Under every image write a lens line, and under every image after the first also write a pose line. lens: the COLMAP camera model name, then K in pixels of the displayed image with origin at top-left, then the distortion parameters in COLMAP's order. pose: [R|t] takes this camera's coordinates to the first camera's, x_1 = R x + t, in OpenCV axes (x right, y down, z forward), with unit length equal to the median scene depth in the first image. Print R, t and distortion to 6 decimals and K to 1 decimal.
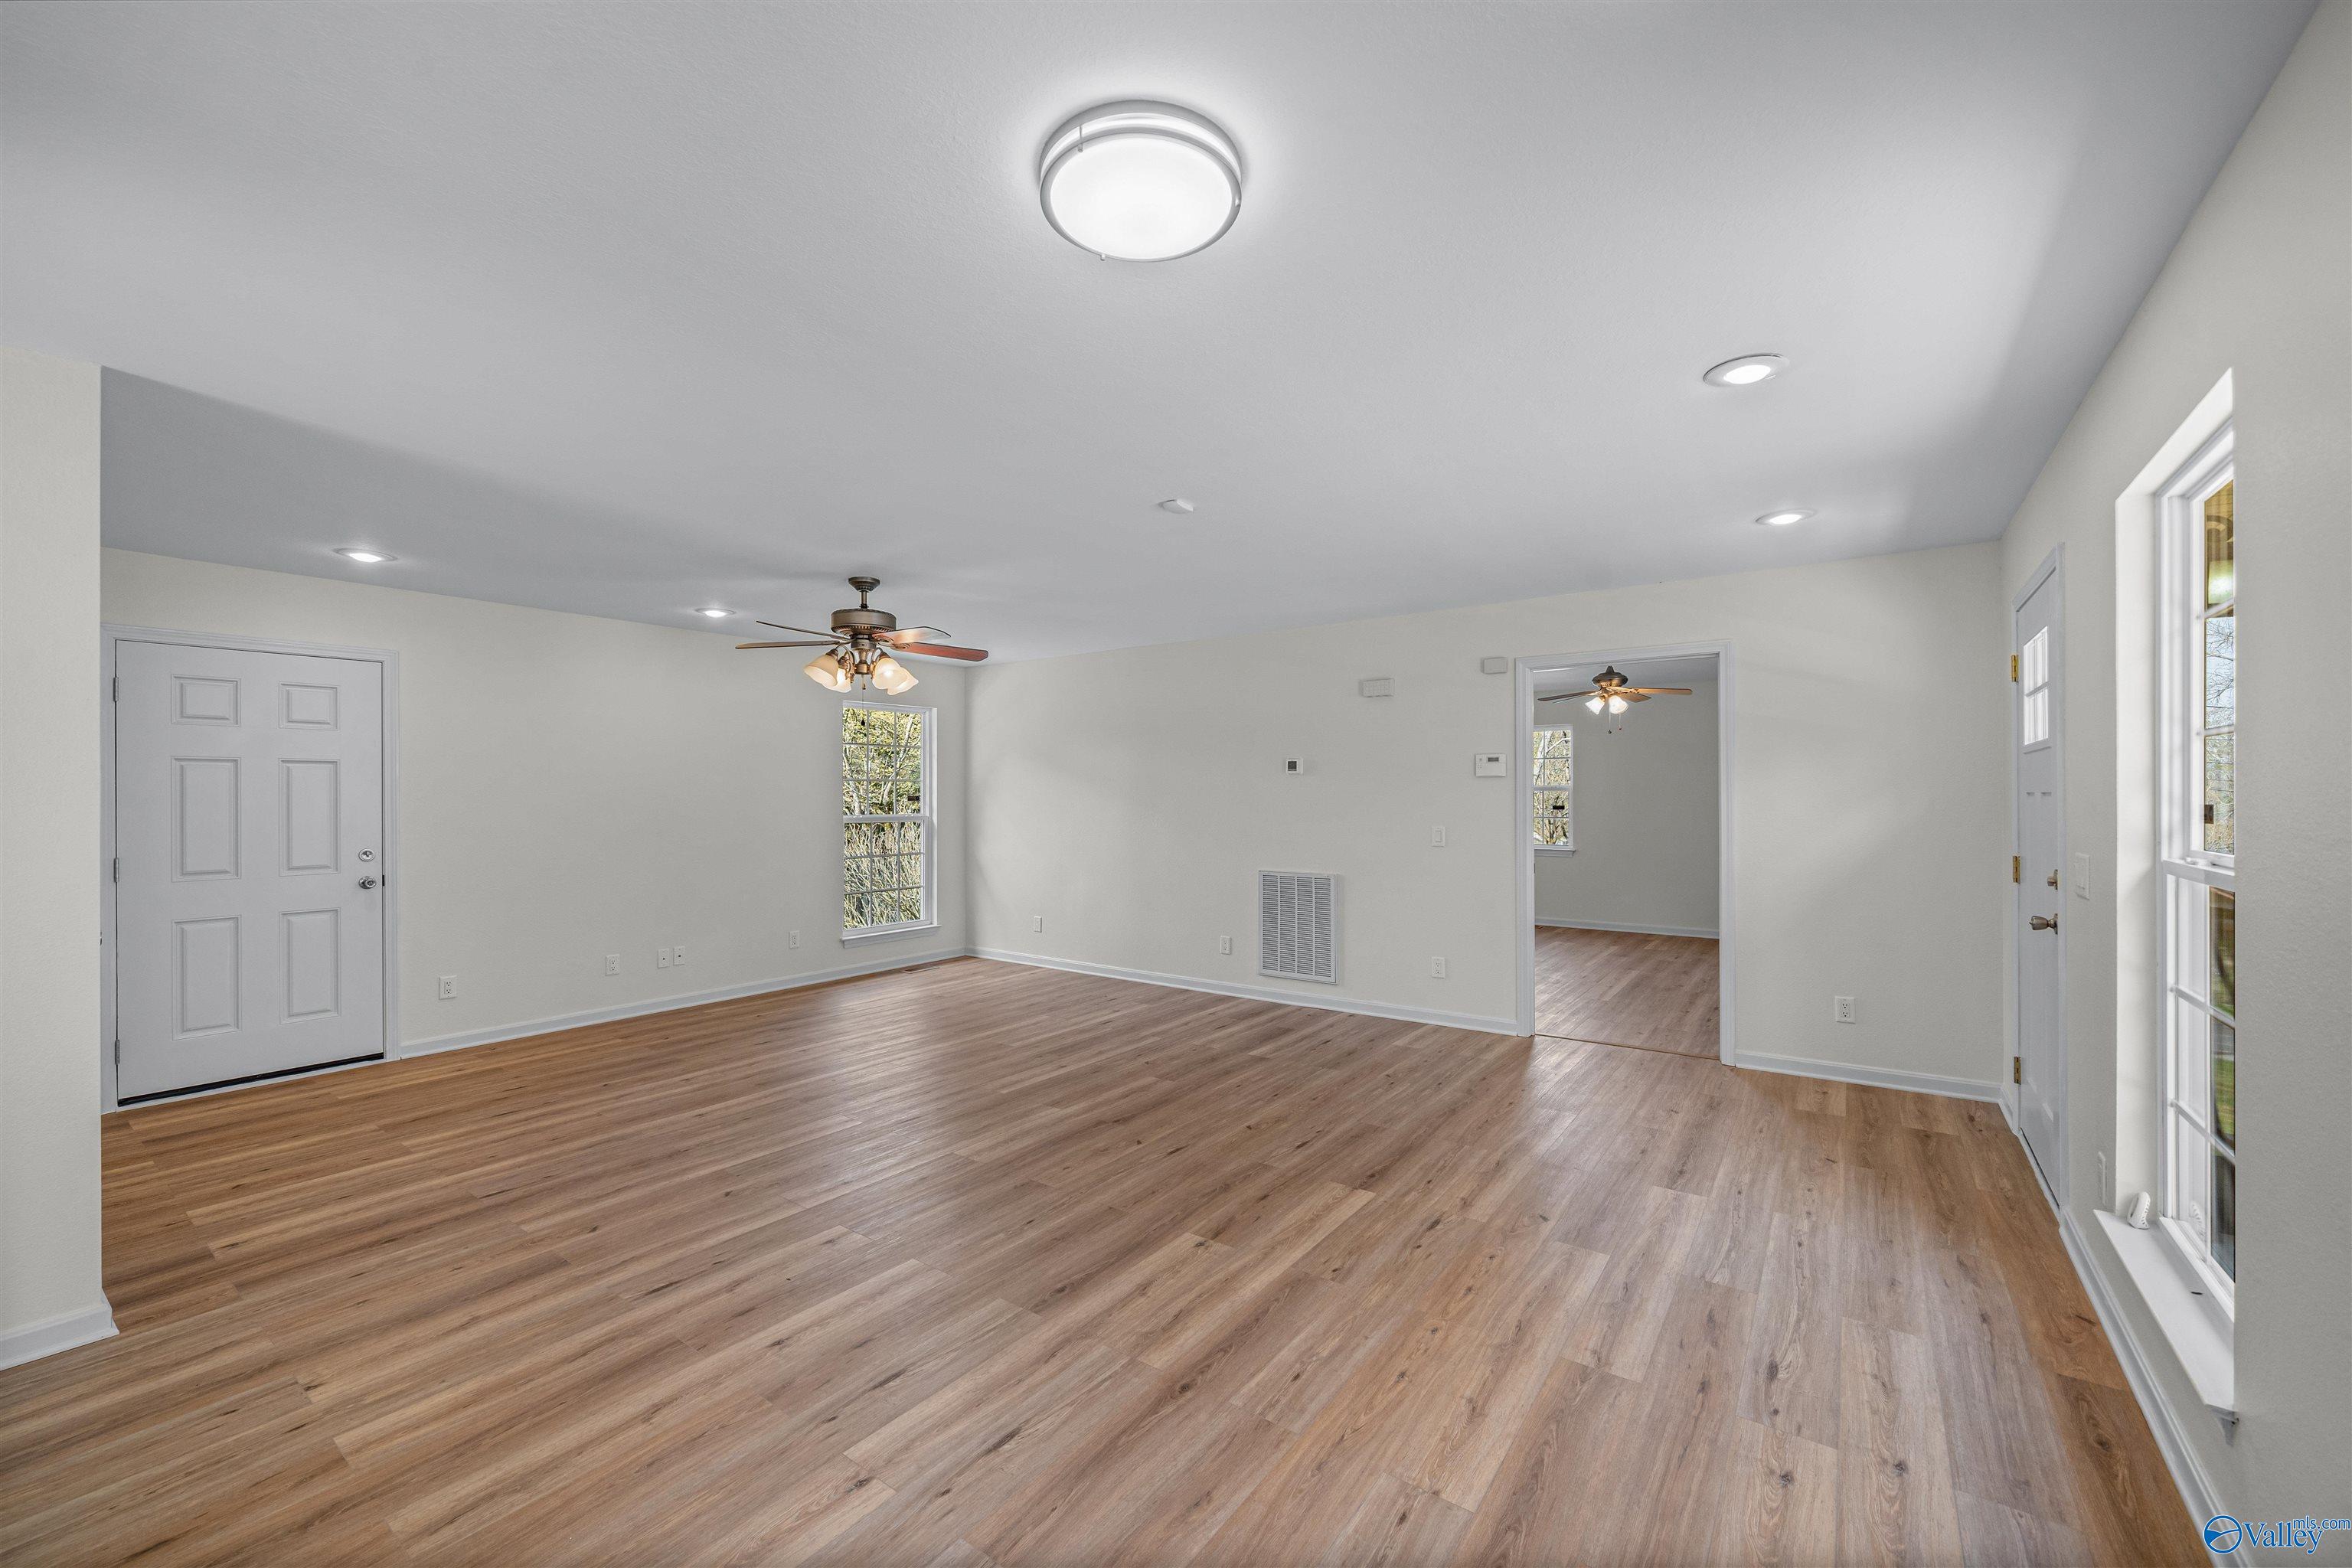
lens RADIAL K [[932.6, 0, 1168.5], [0, 932.6, 794.6], [0, 0, 1]] dist [-0.002205, 0.000576]
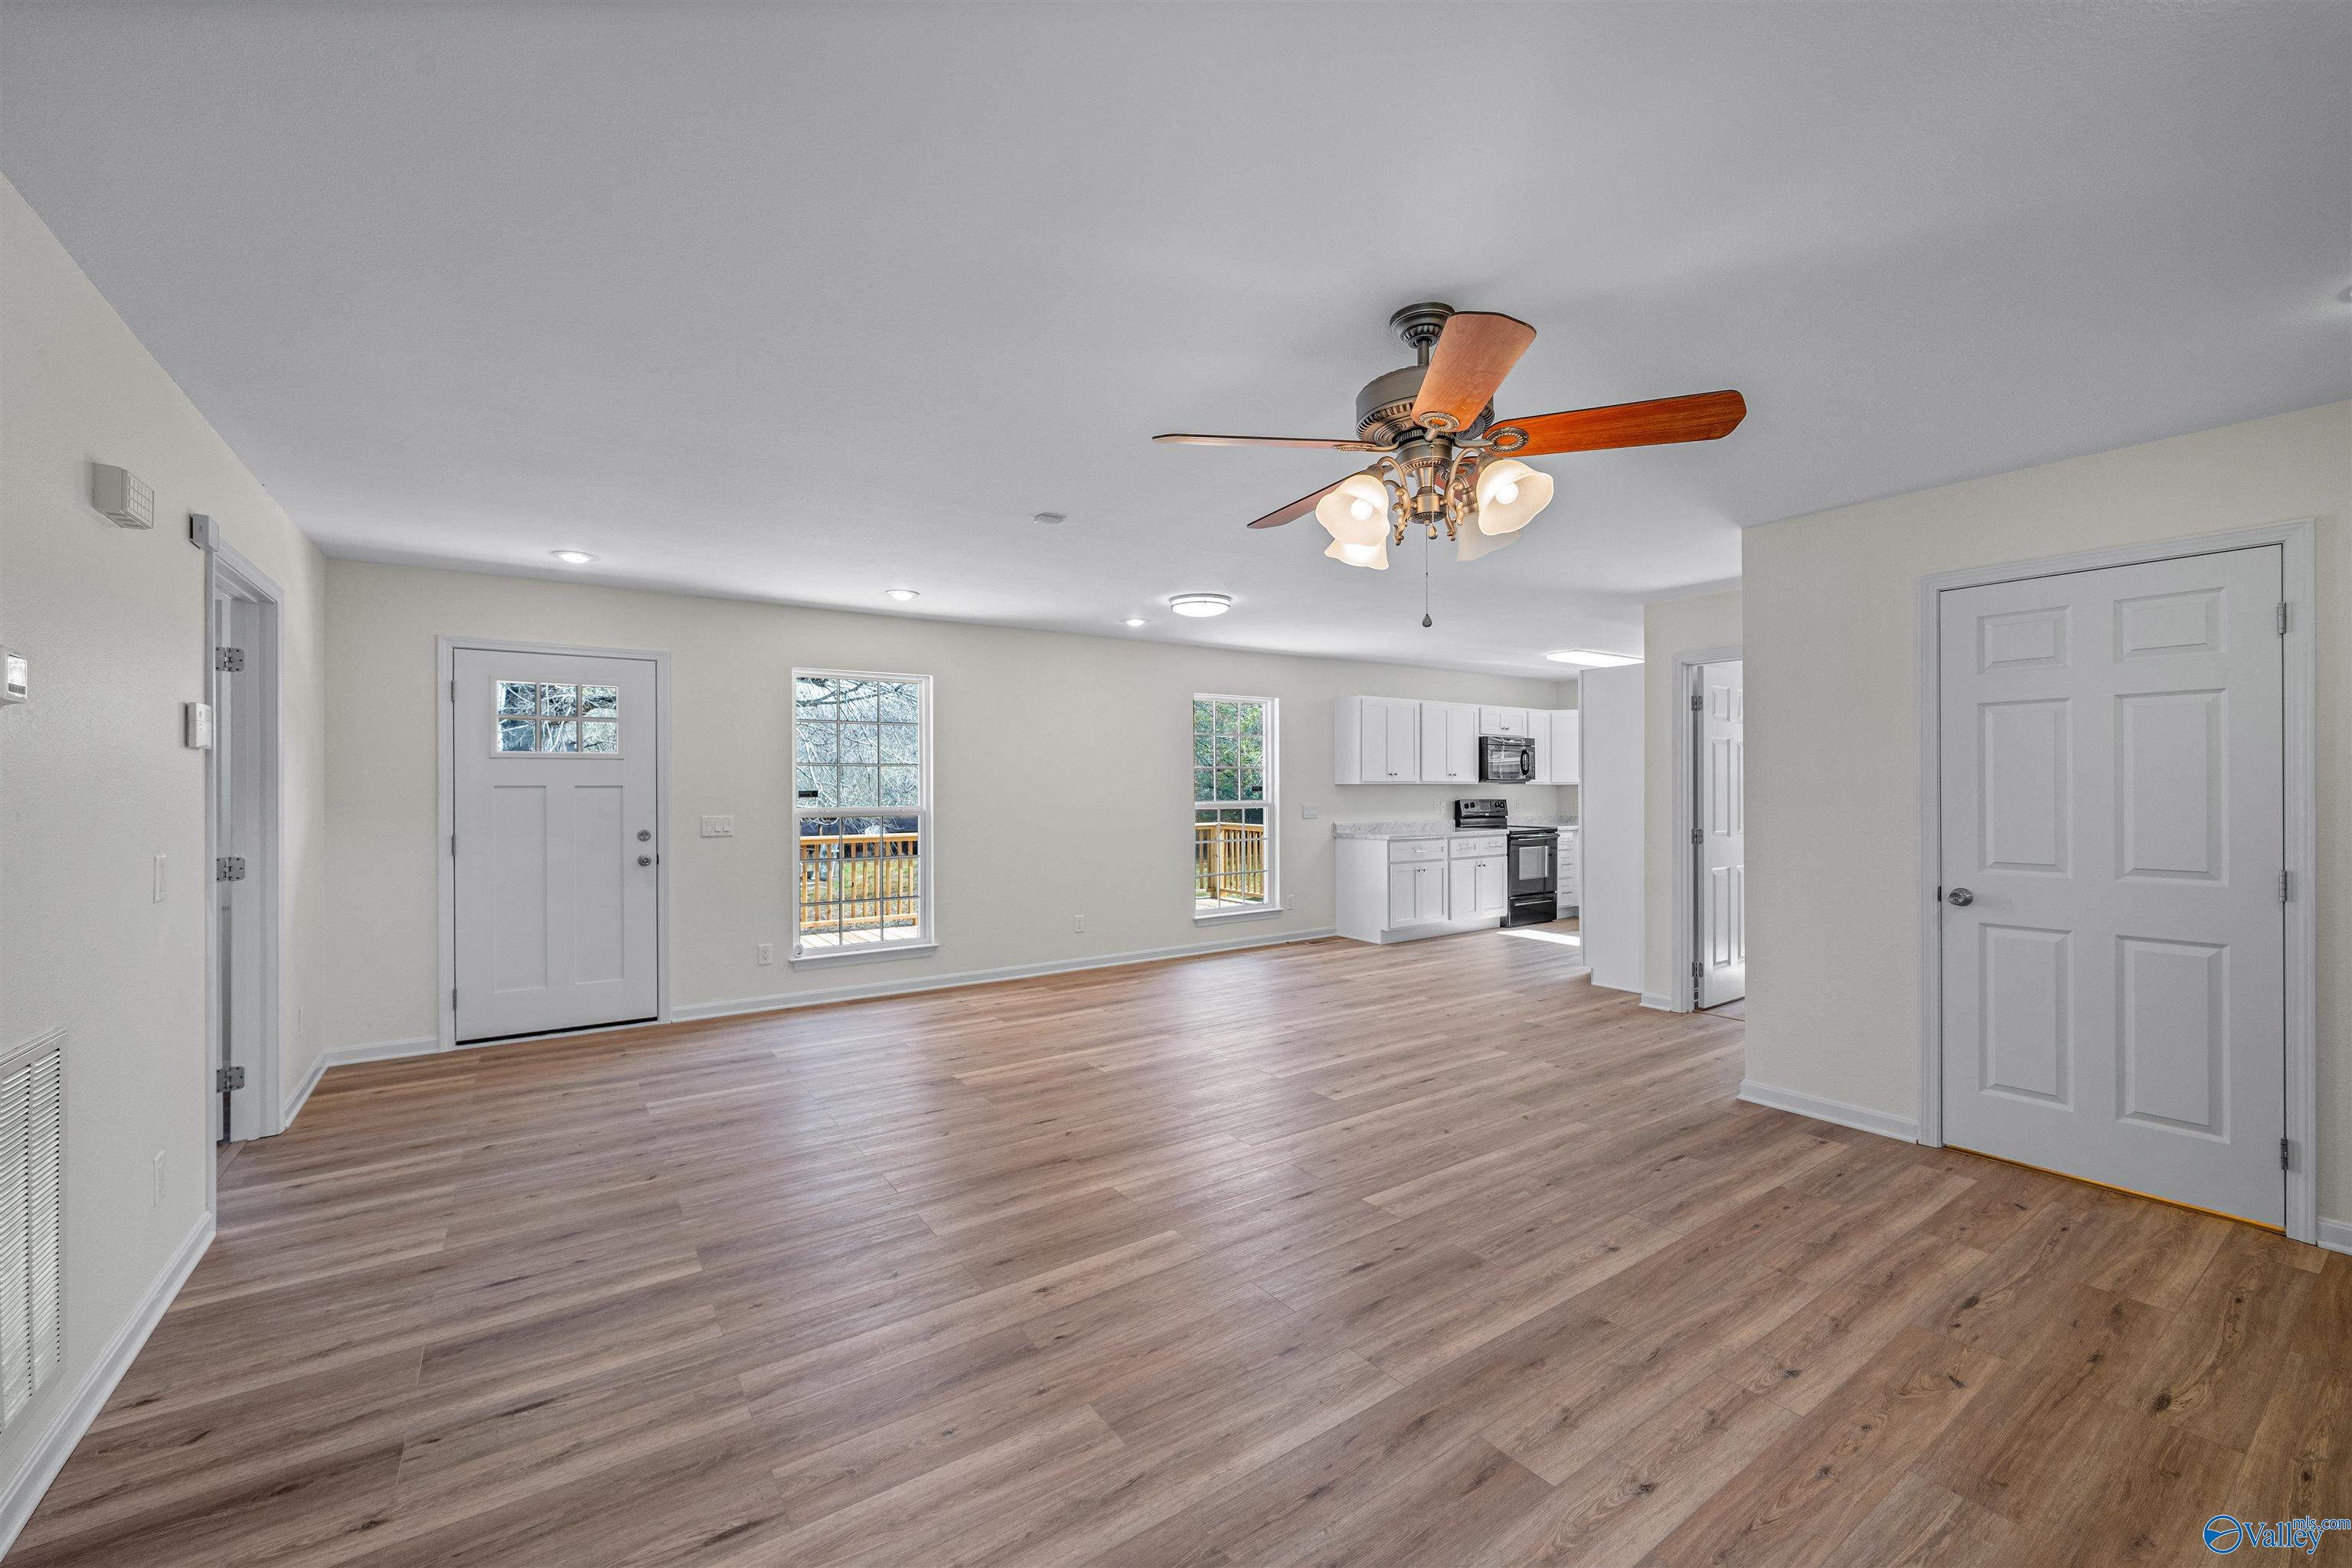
lens RADIAL K [[932.6, 0, 1179.6], [0, 932.6, 787.4], [0, 0, 1]] dist [-0.002205, 0.000576]
pose [[-0.948947, 0.005247, 0.315393, -0.523899], [0.004897, 0.999986, -0.001903, 0.009549], [-0.315399, -0.000262, -0.948959, 2.174674]]
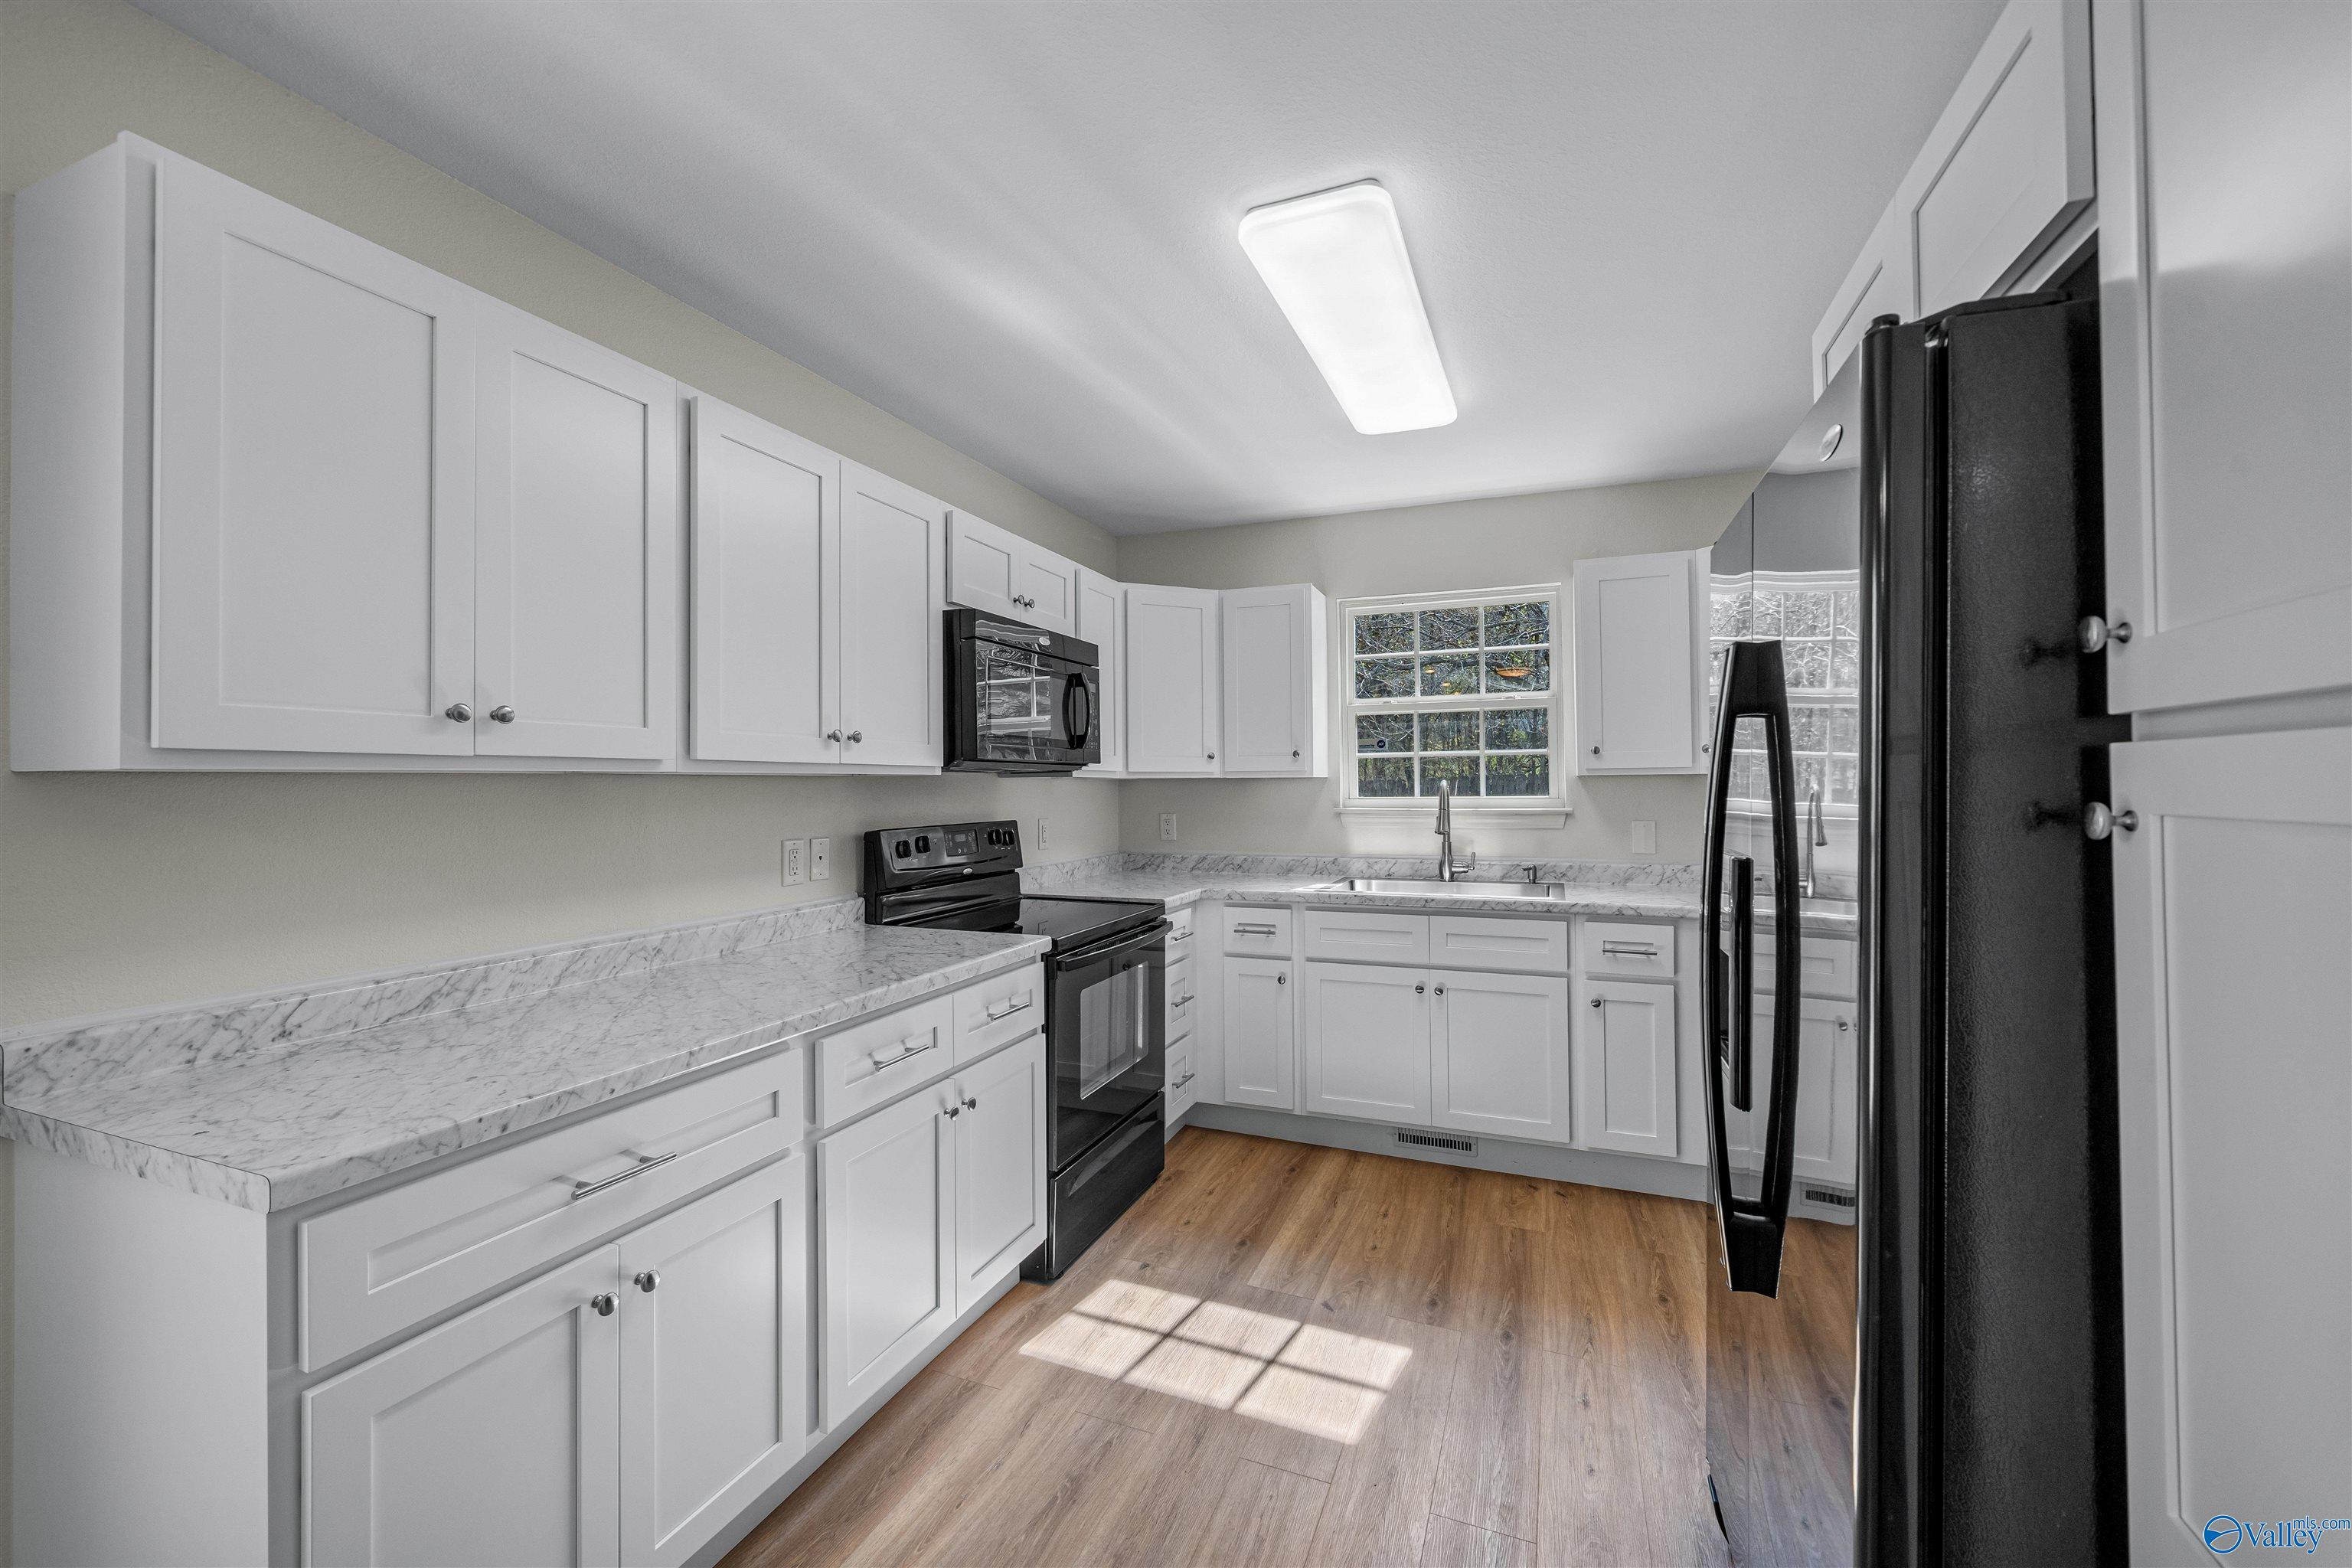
lens RADIAL K [[932.6, 0, 1191.9], [0, 932.6, 776.0], [0, 0, 1]] dist [-0.002205, 0.000576]
pose [[-0.965892, 0.004709, -0.258902, -0.491471], [0.007212, 0.999936, -0.008718, 0.007527], [0.258844, -0.010288, -0.965864, 0.056831]]
